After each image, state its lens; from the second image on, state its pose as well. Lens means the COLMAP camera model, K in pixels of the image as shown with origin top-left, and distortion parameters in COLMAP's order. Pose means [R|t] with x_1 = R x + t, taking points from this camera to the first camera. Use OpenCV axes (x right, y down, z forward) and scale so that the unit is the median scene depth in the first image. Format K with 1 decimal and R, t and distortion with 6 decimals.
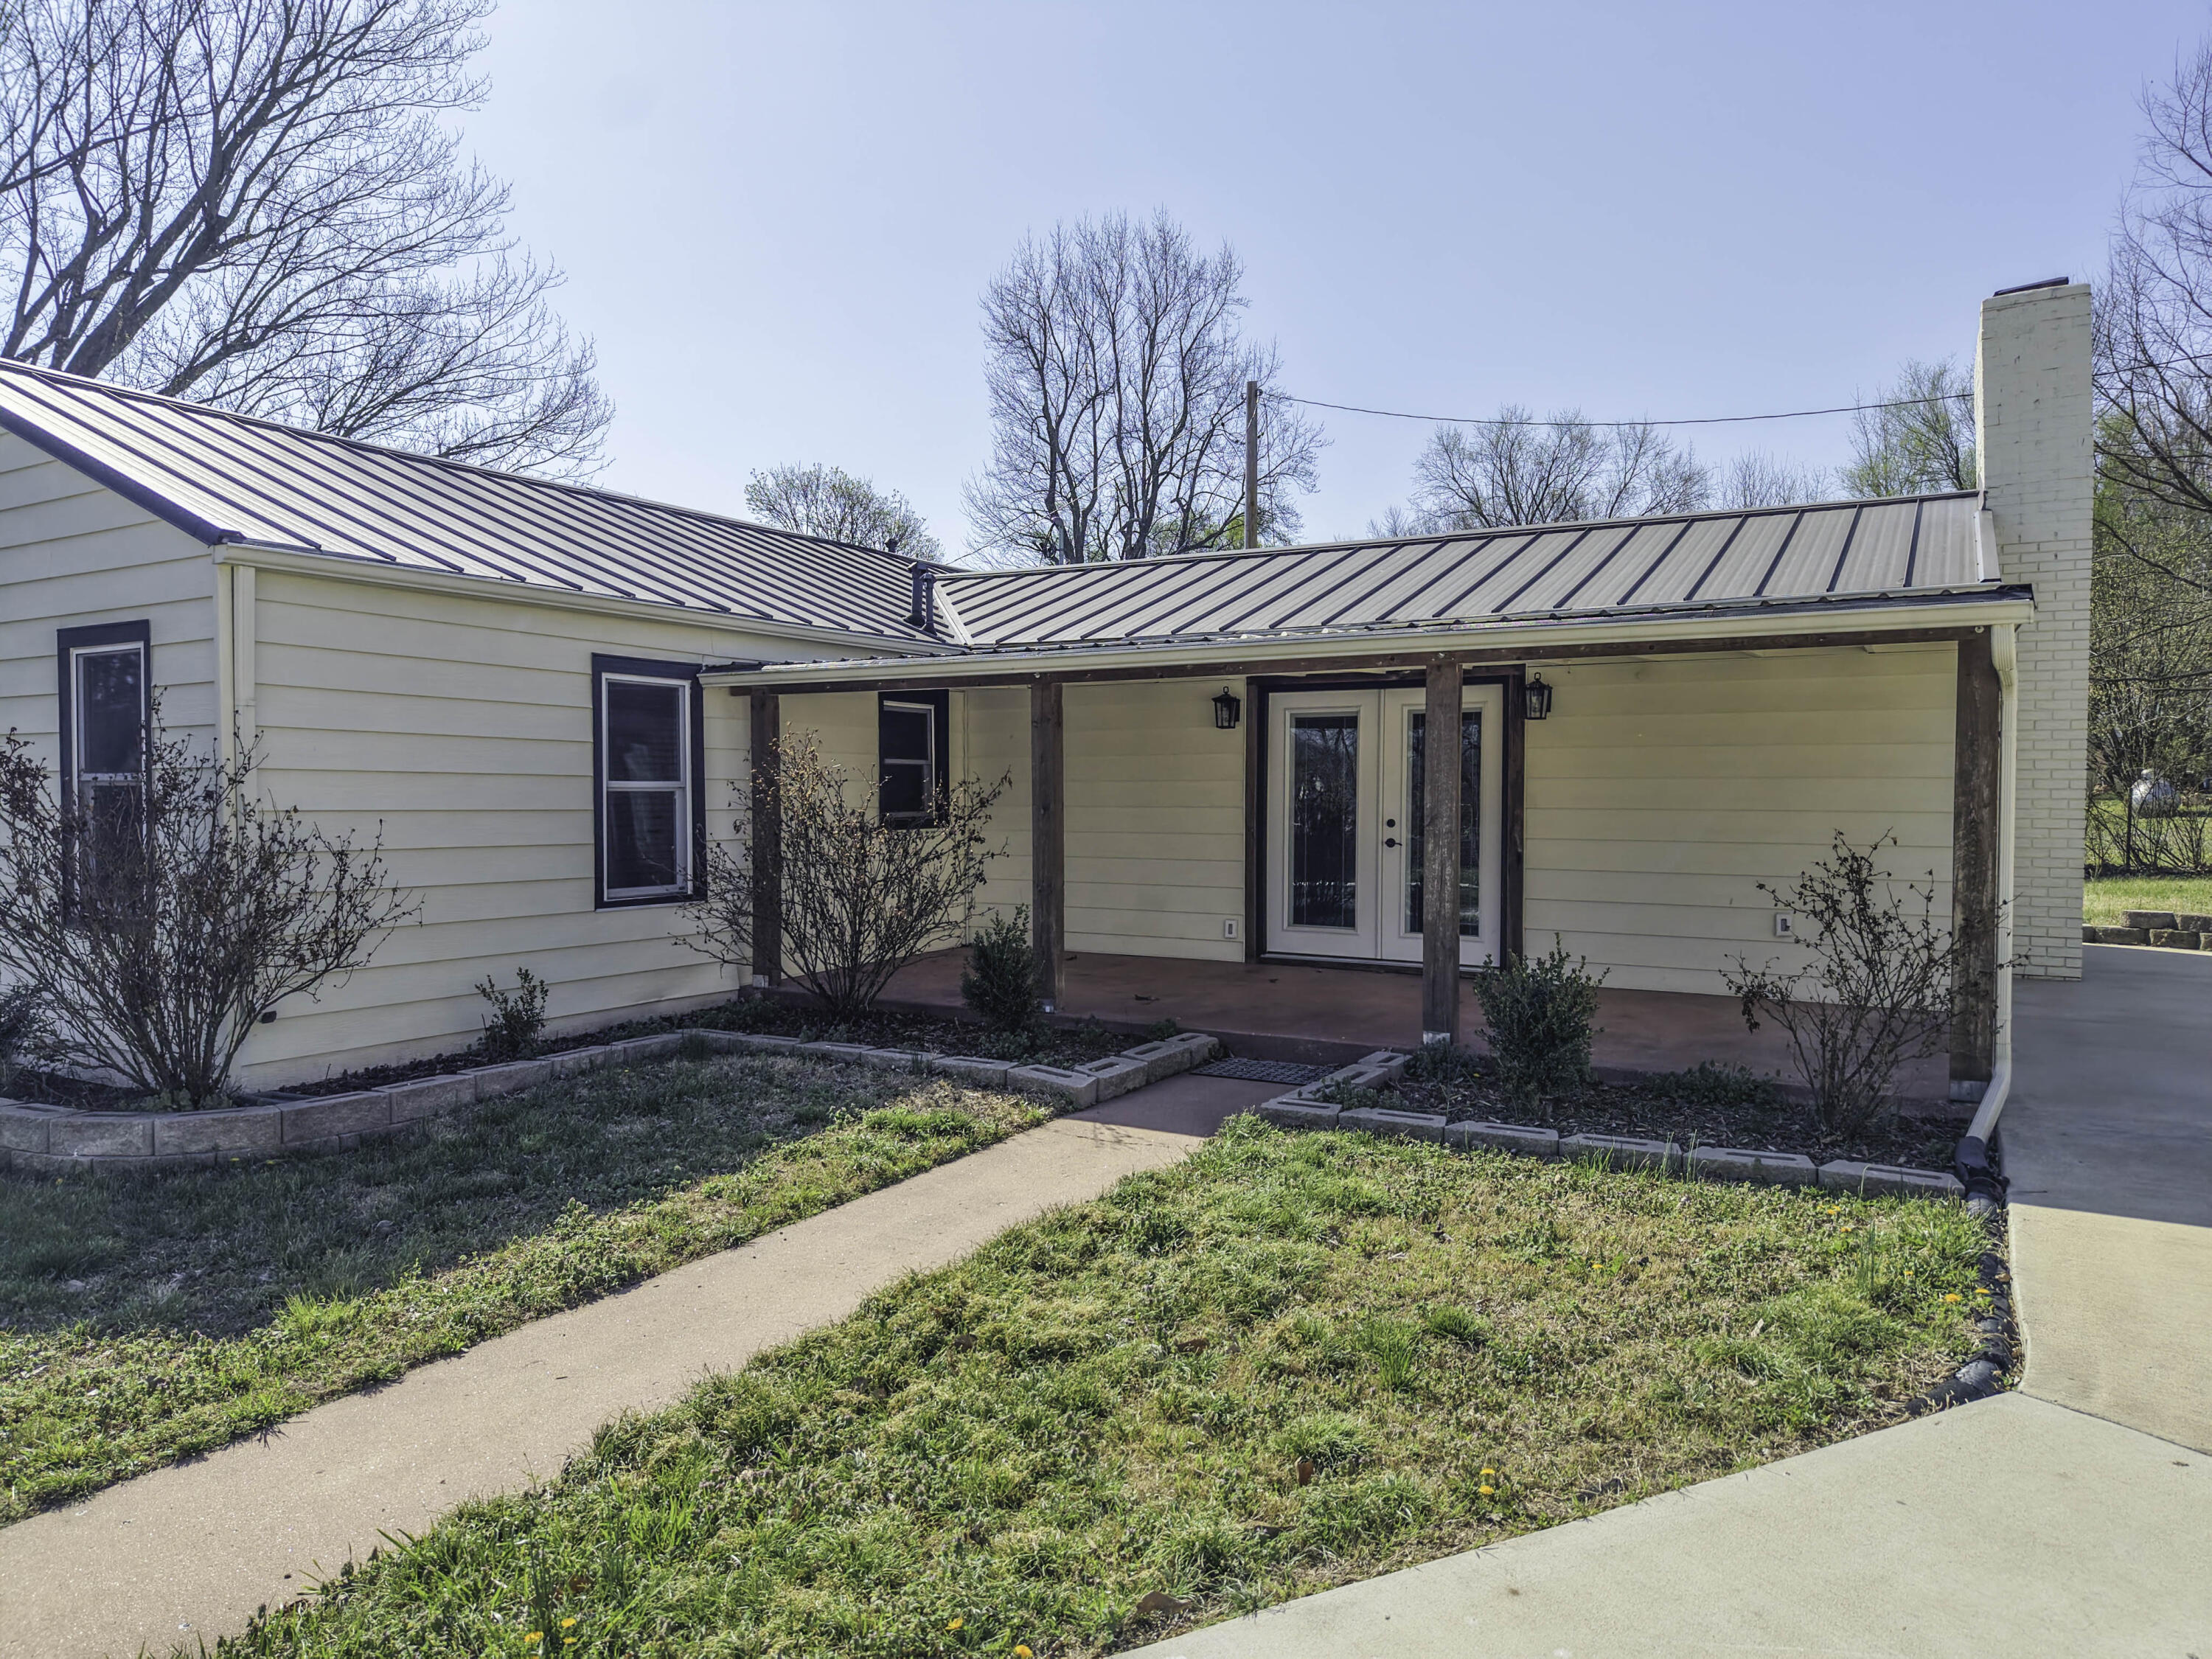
lens RADIAL K [[1473.6, 0, 1106.0], [0, 1473.6, 829.5], [0, 0, 1]] dist [0.015448, -0.001679]
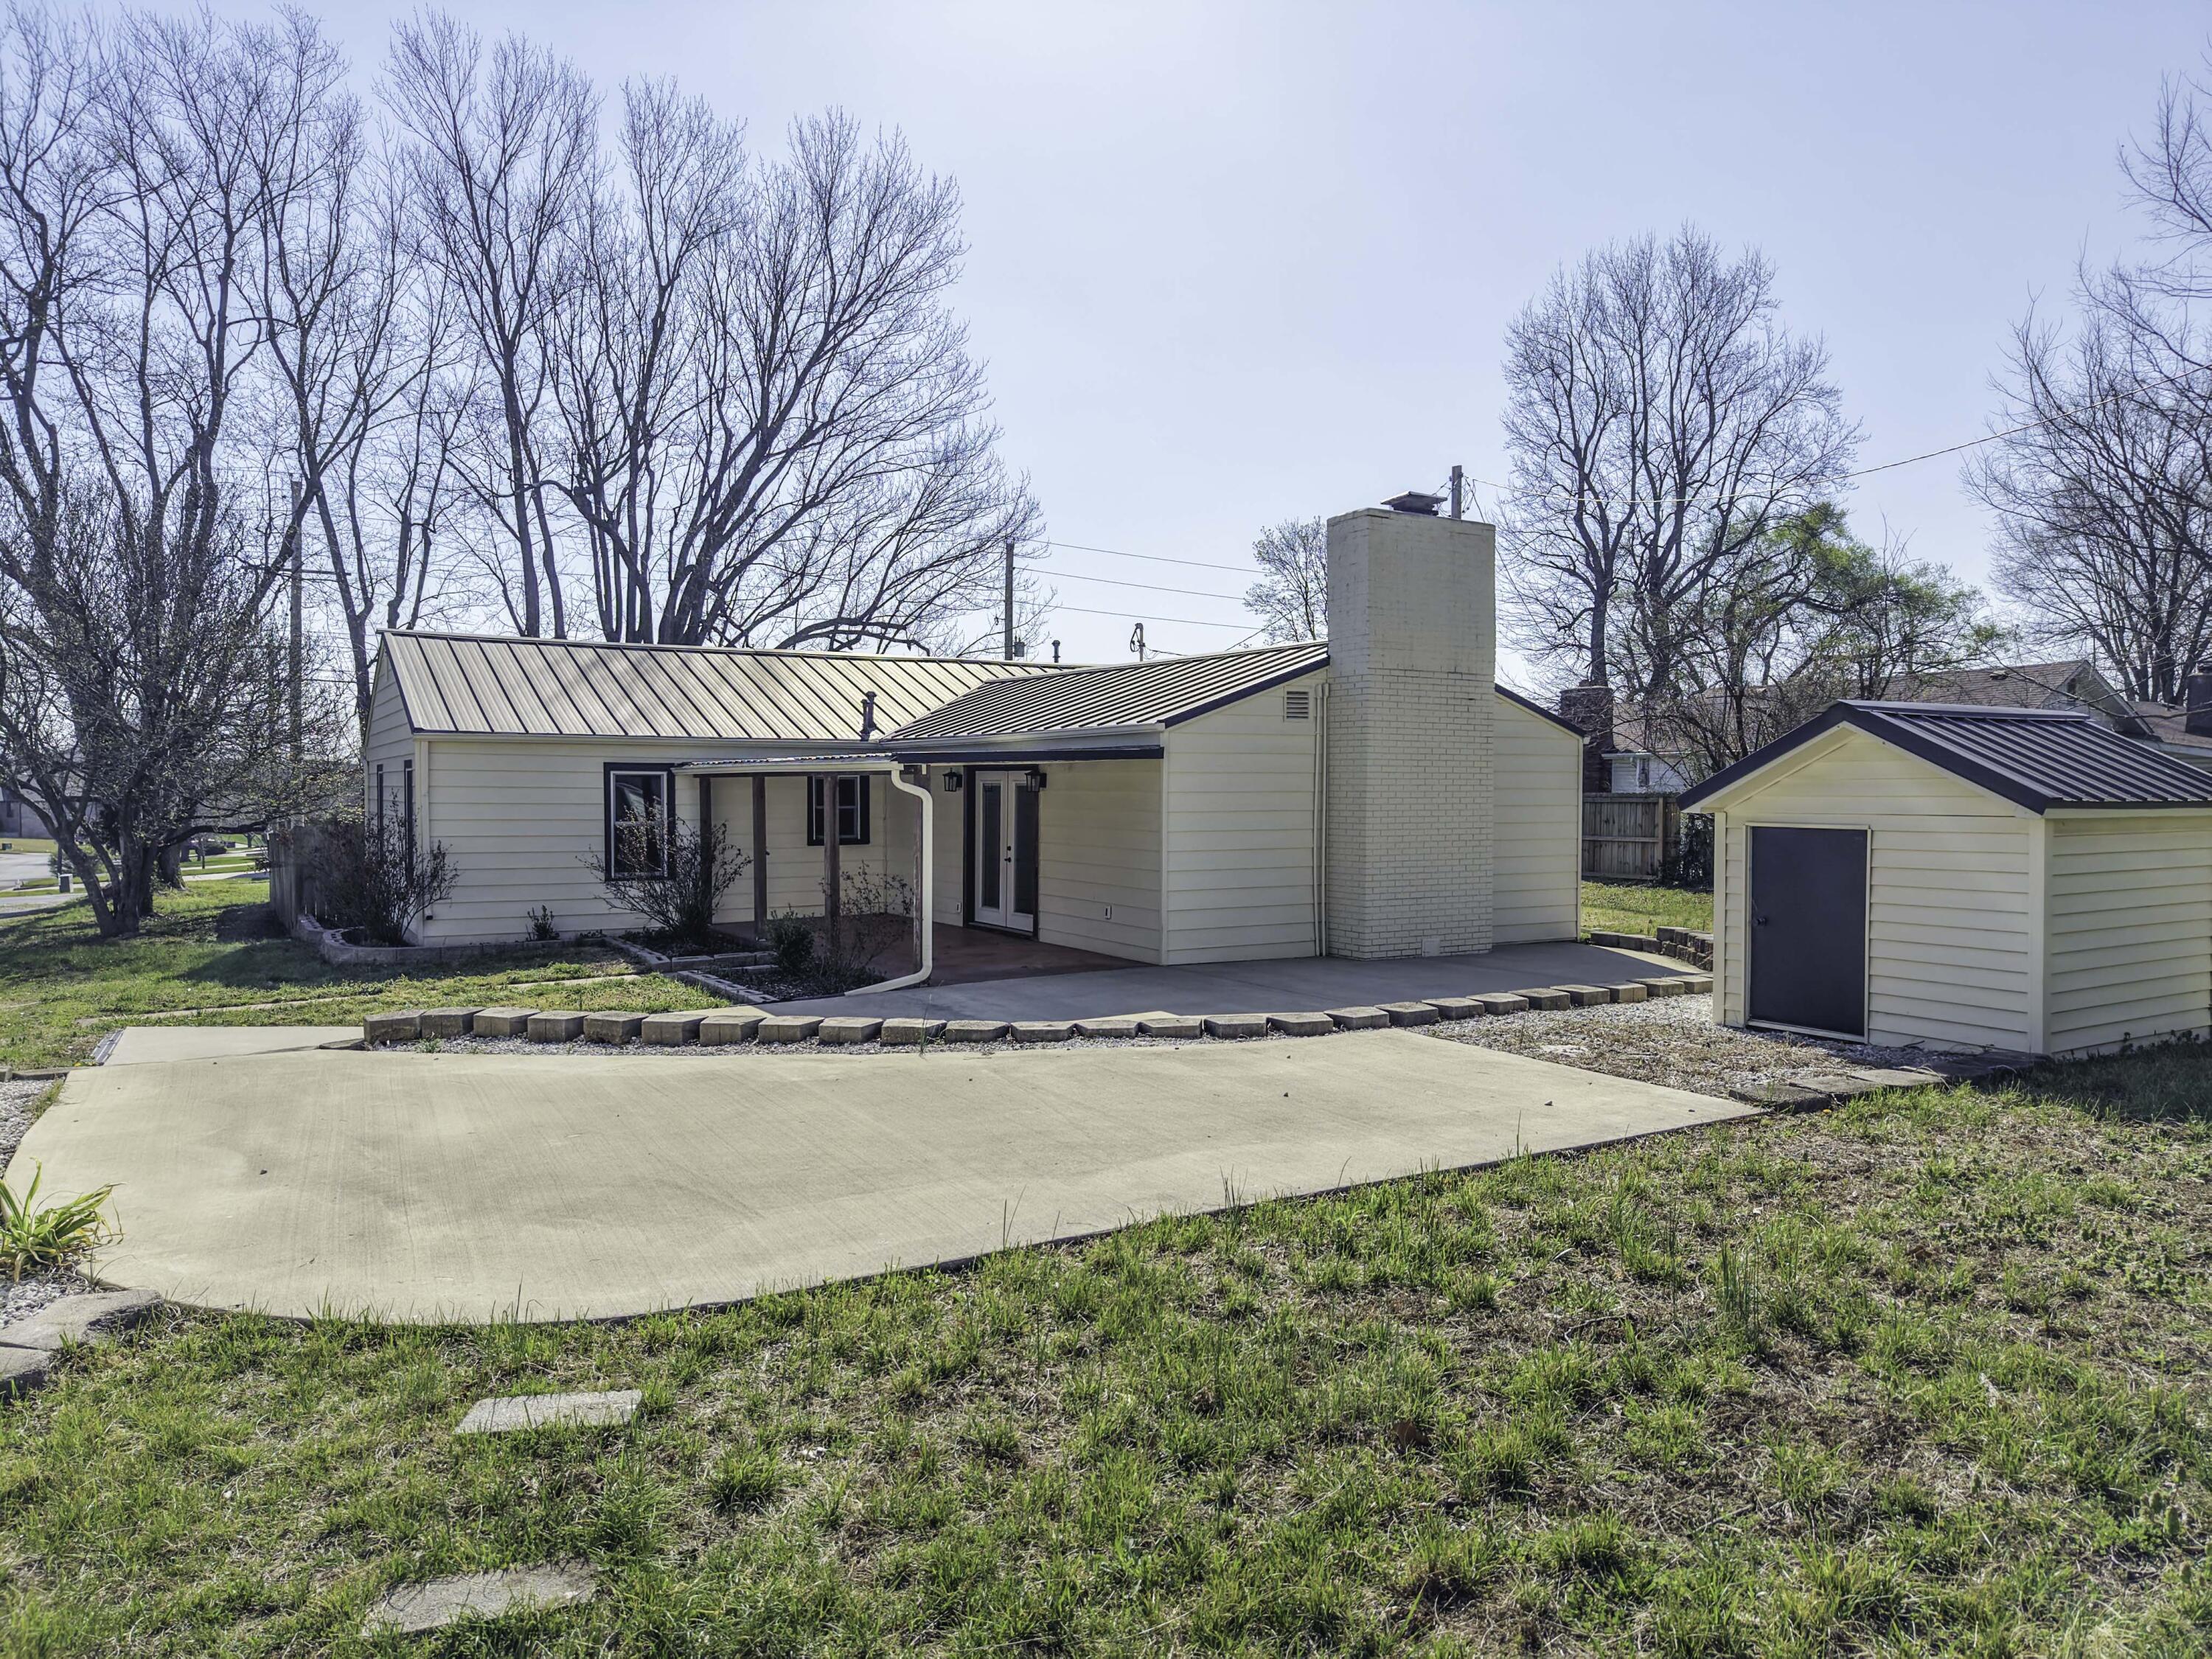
lens RADIAL K [[1473.6, 0, 1106.0], [0, 1473.6, 829.5], [0, 0, 1]] dist [0.015448, -0.001679]
pose [[0.874956, 0.018801, -0.483838, 0.195481], [-0.017570, 0.999821, 0.007078, -0.007389], [0.483884, 0.002308, 0.875129, -0.076668]]
